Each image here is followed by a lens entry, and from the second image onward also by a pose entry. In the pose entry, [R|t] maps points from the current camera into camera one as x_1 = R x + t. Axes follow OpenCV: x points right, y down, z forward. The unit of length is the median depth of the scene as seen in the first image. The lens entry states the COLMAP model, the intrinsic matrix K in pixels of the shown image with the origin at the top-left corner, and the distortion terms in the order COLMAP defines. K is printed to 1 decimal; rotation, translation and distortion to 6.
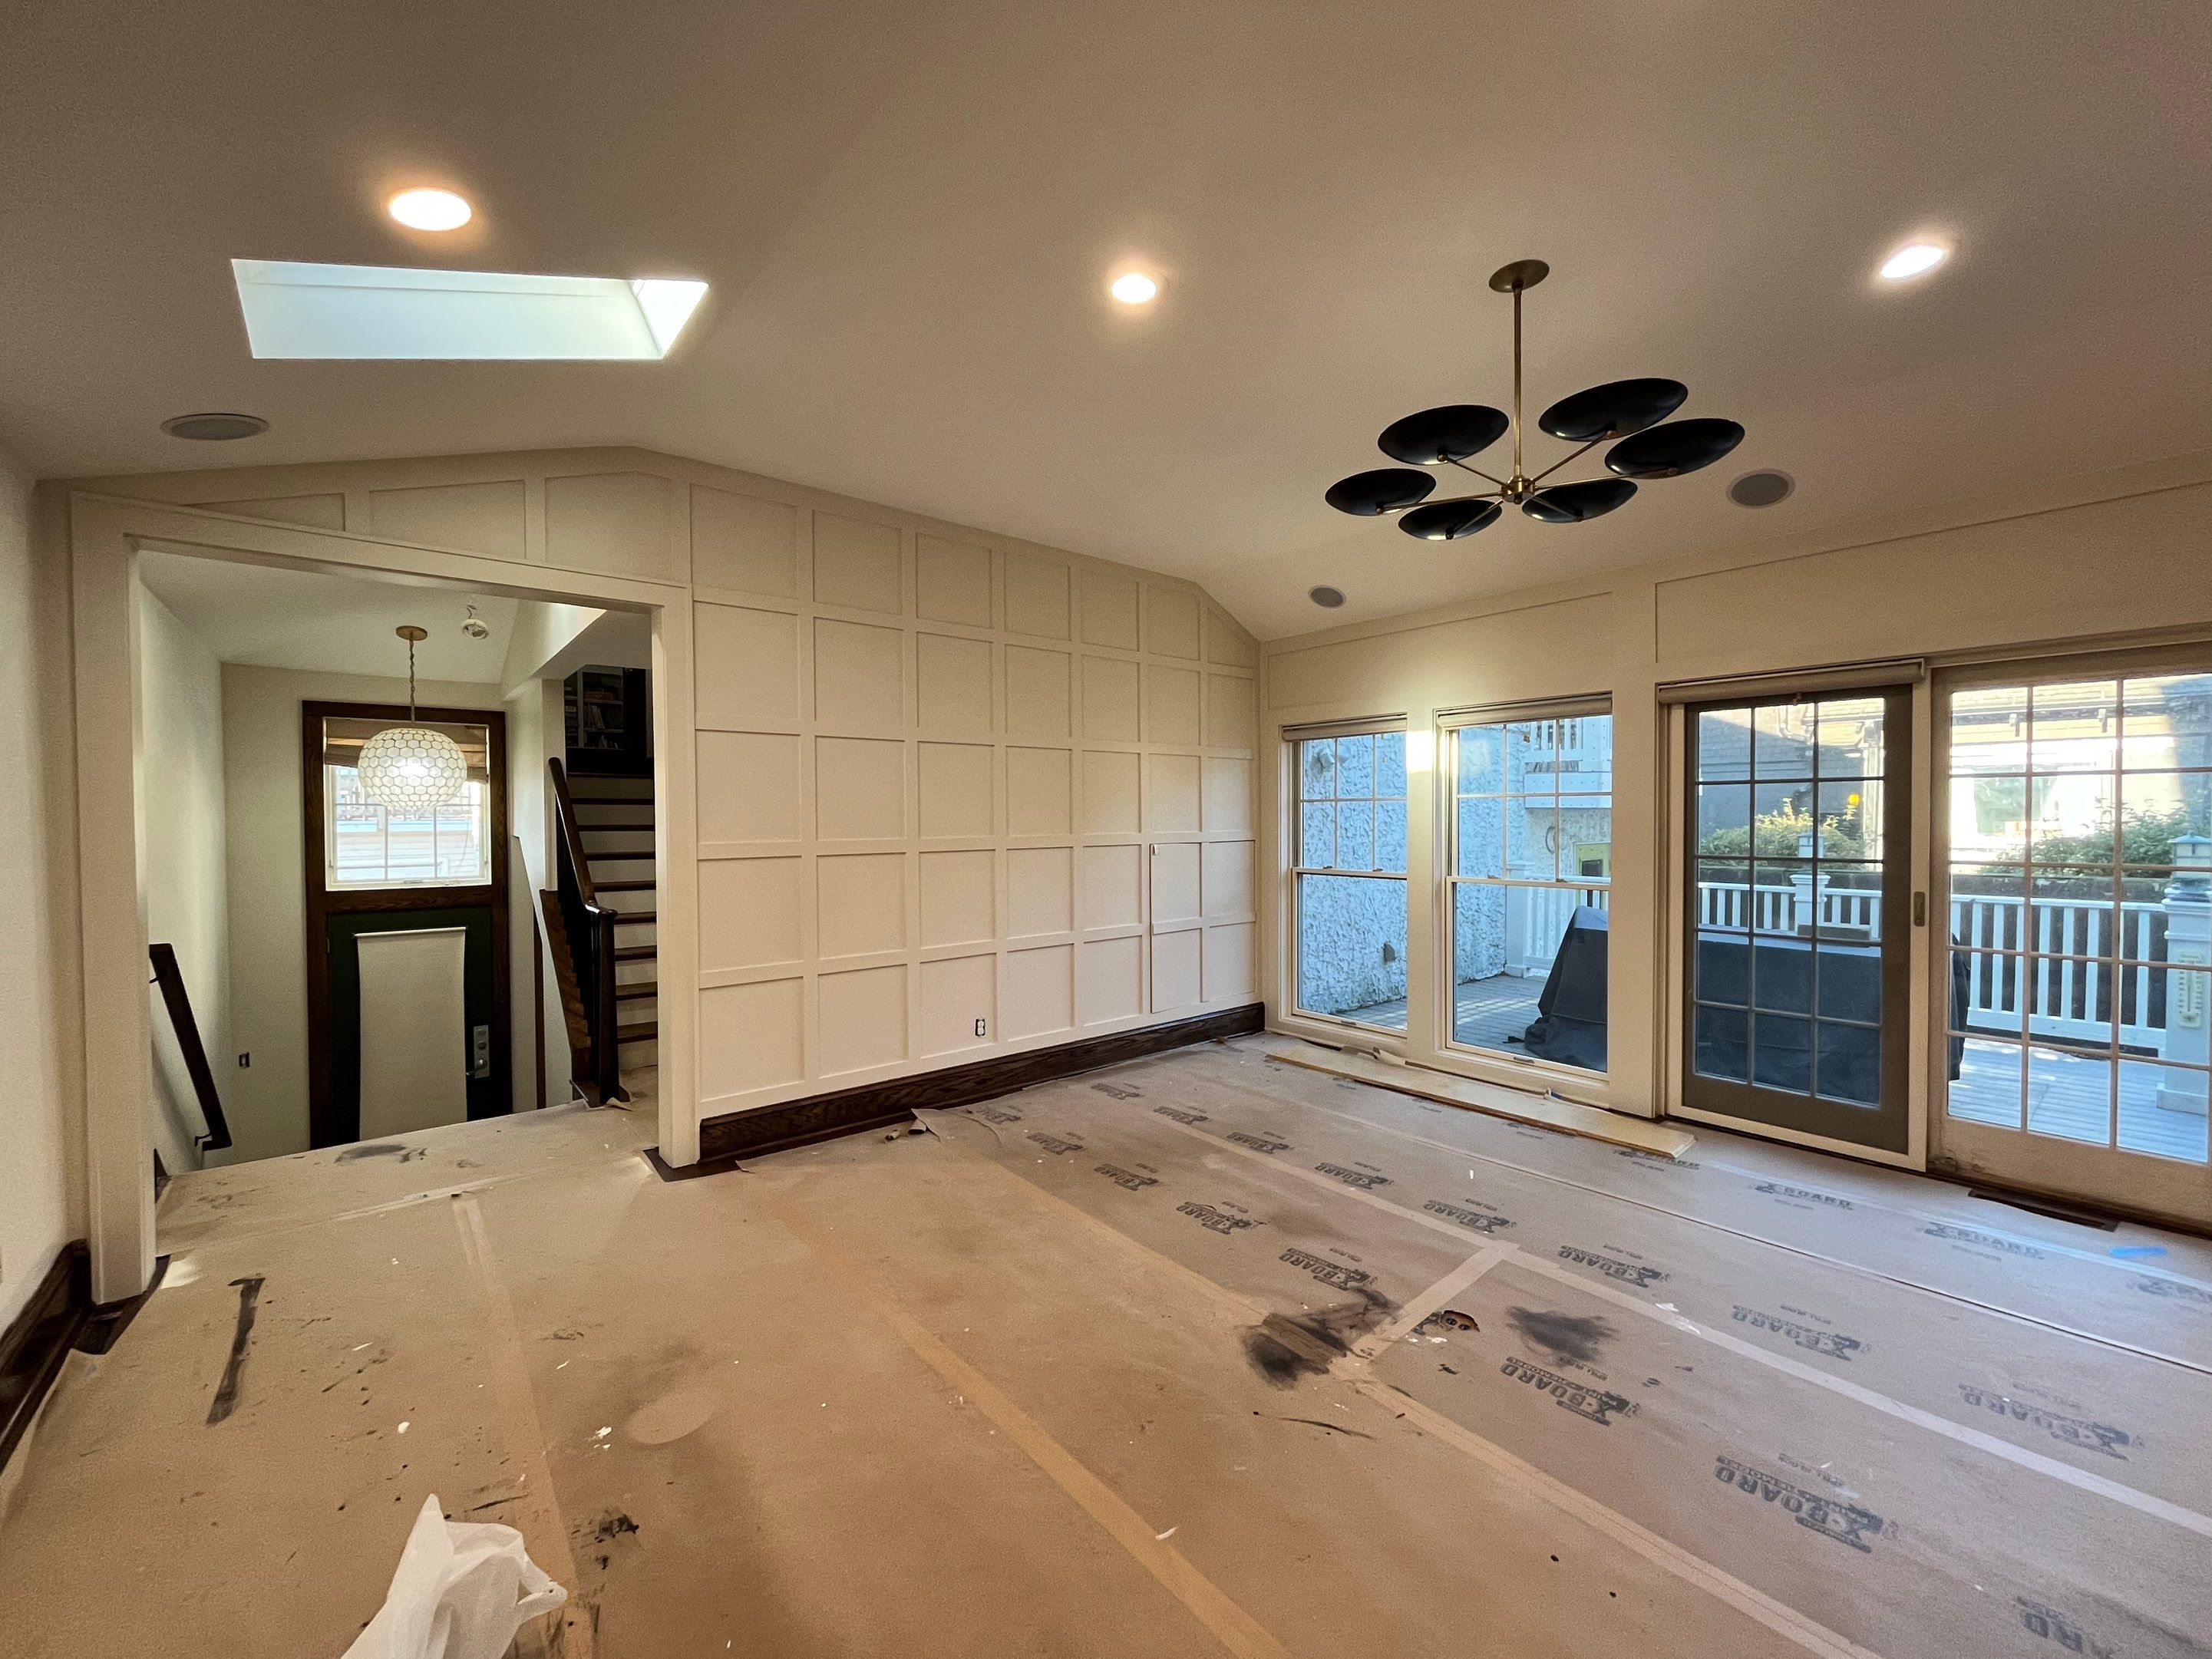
lens RADIAL K [[893.6, 0, 1101.0], [0, 893.6, 833.0], [0, 0, 1]] dist [-0.001117, -0.000712]
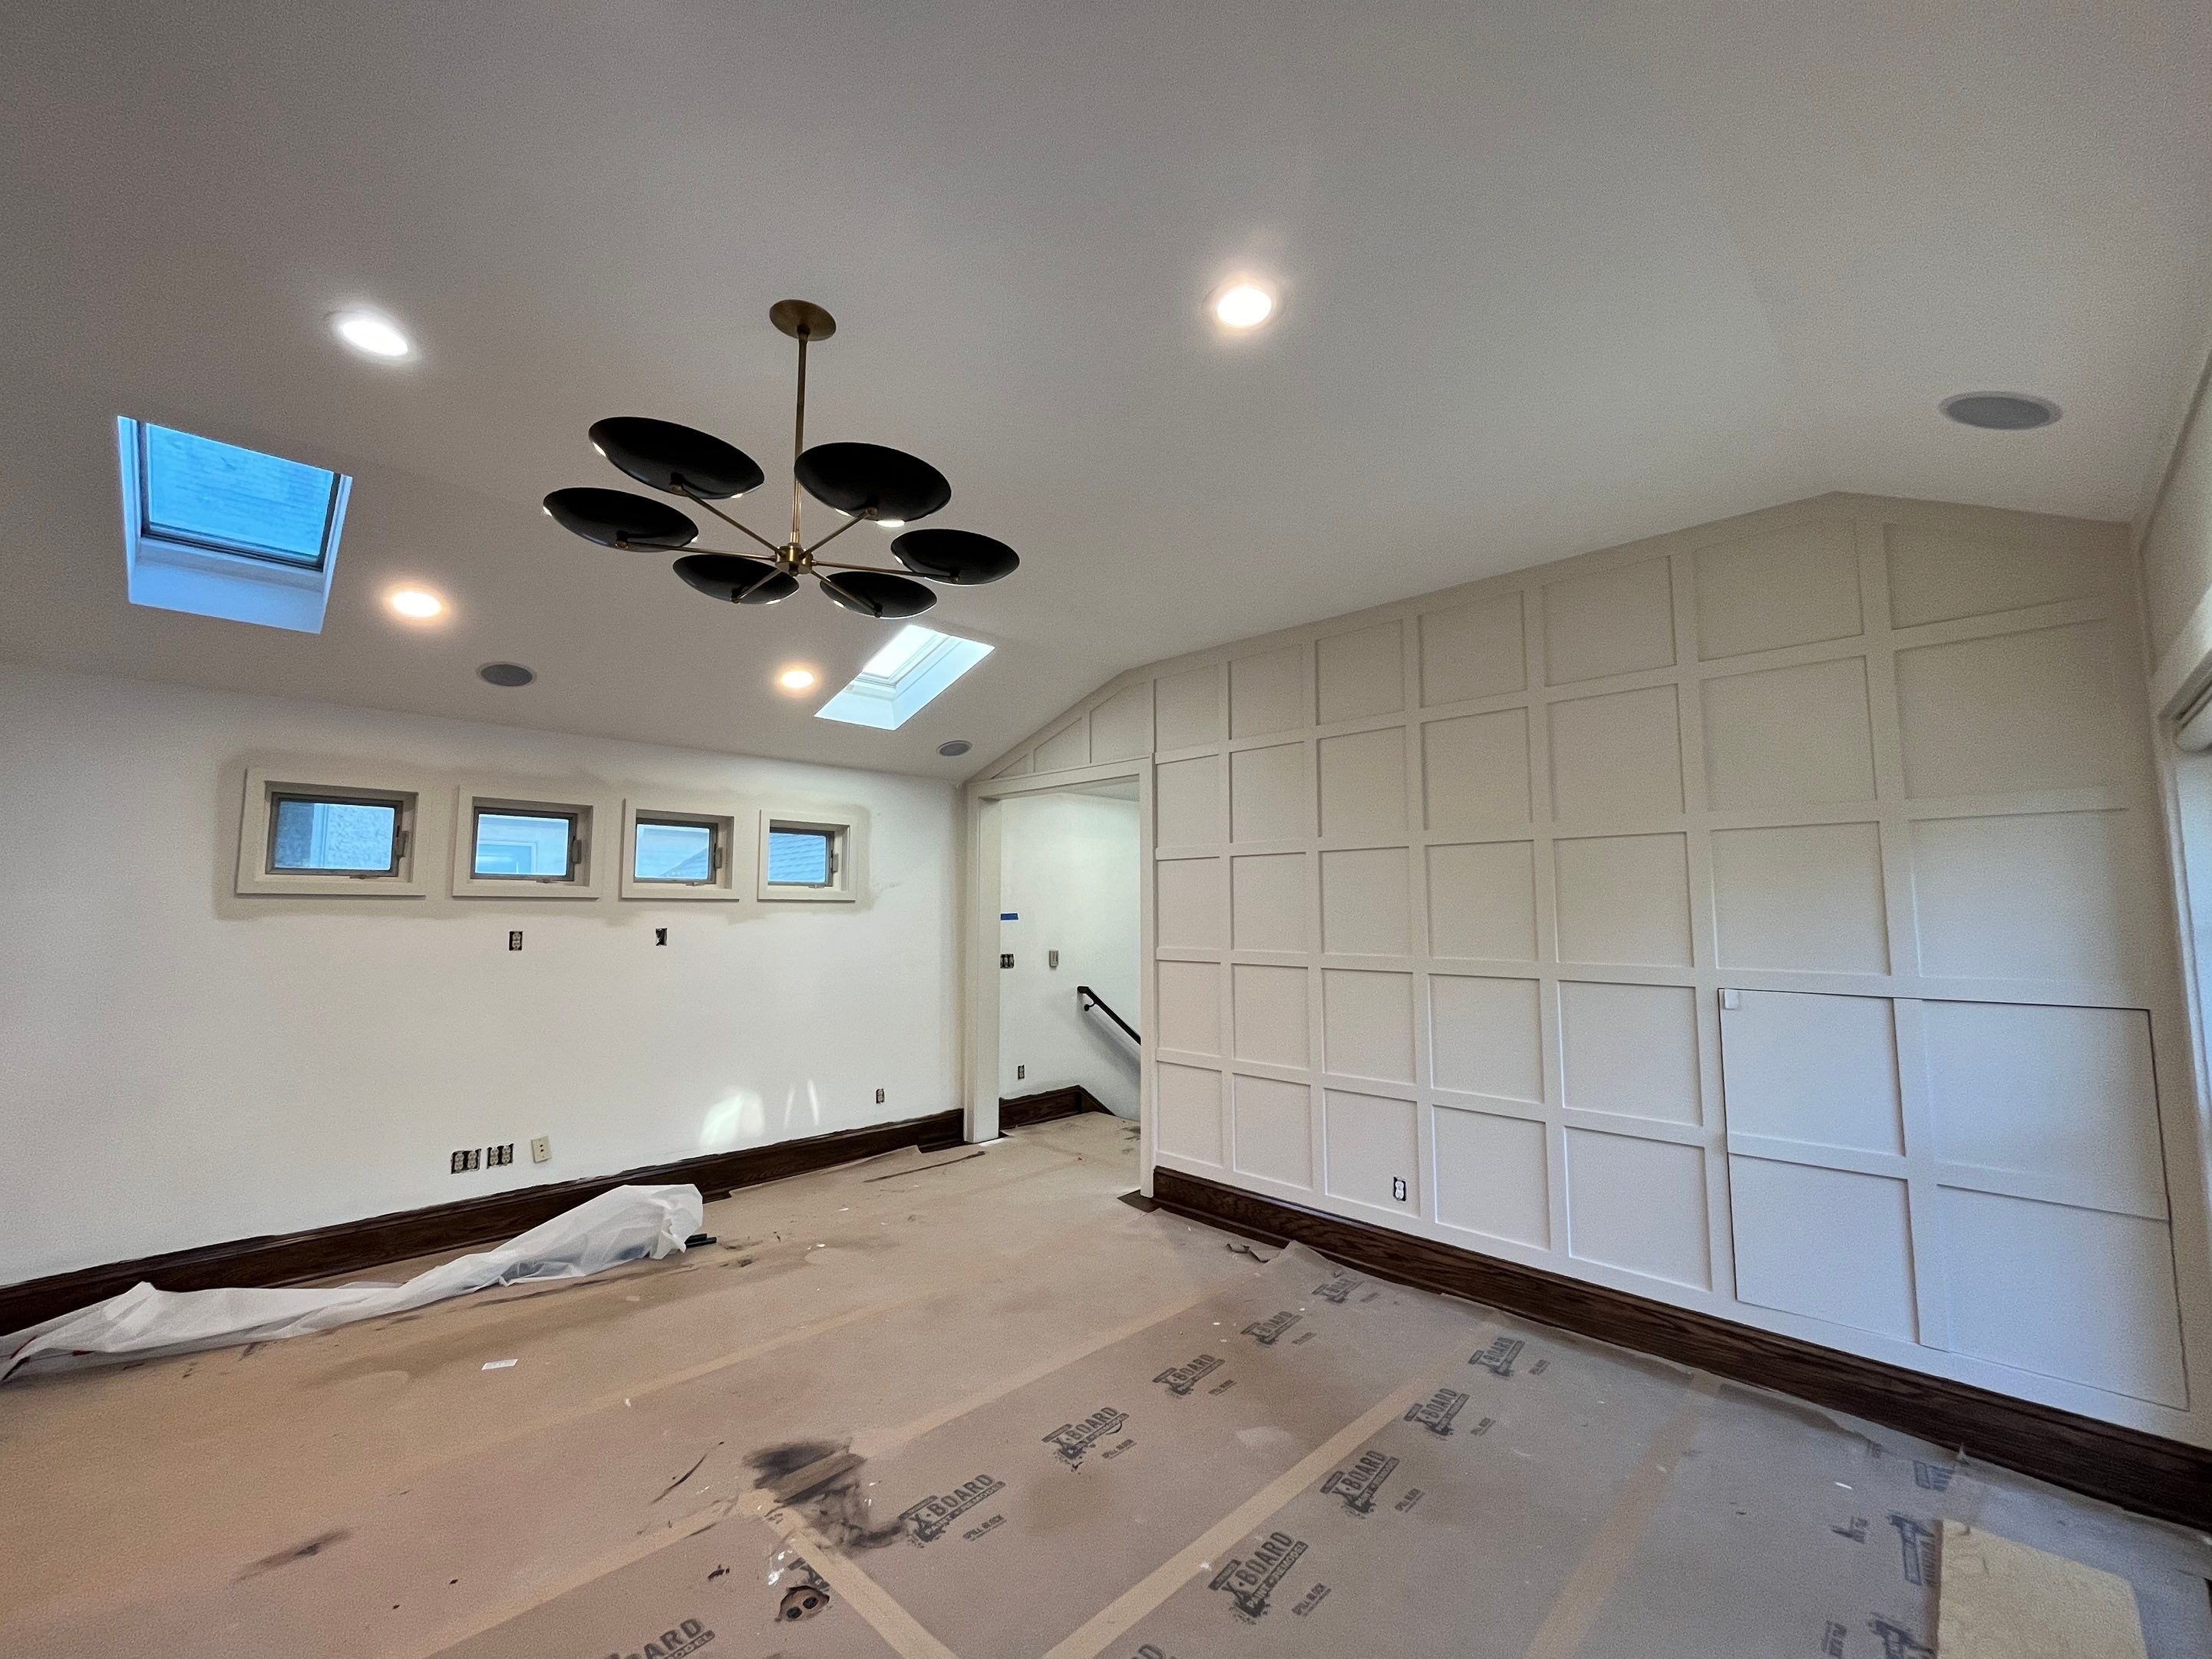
lens RADIAL K [[893.6, 0, 1100.3], [0, 893.6, 829.1], [0, 0, 1]] dist [-0.001117, -0.000712]
pose [[0.087634, -0.087684, -0.992286, 0.781143], [-0.023879, 0.995647, -0.090090, -0.036811], [0.995866, 0.031590, 0.085159, 0.731485]]
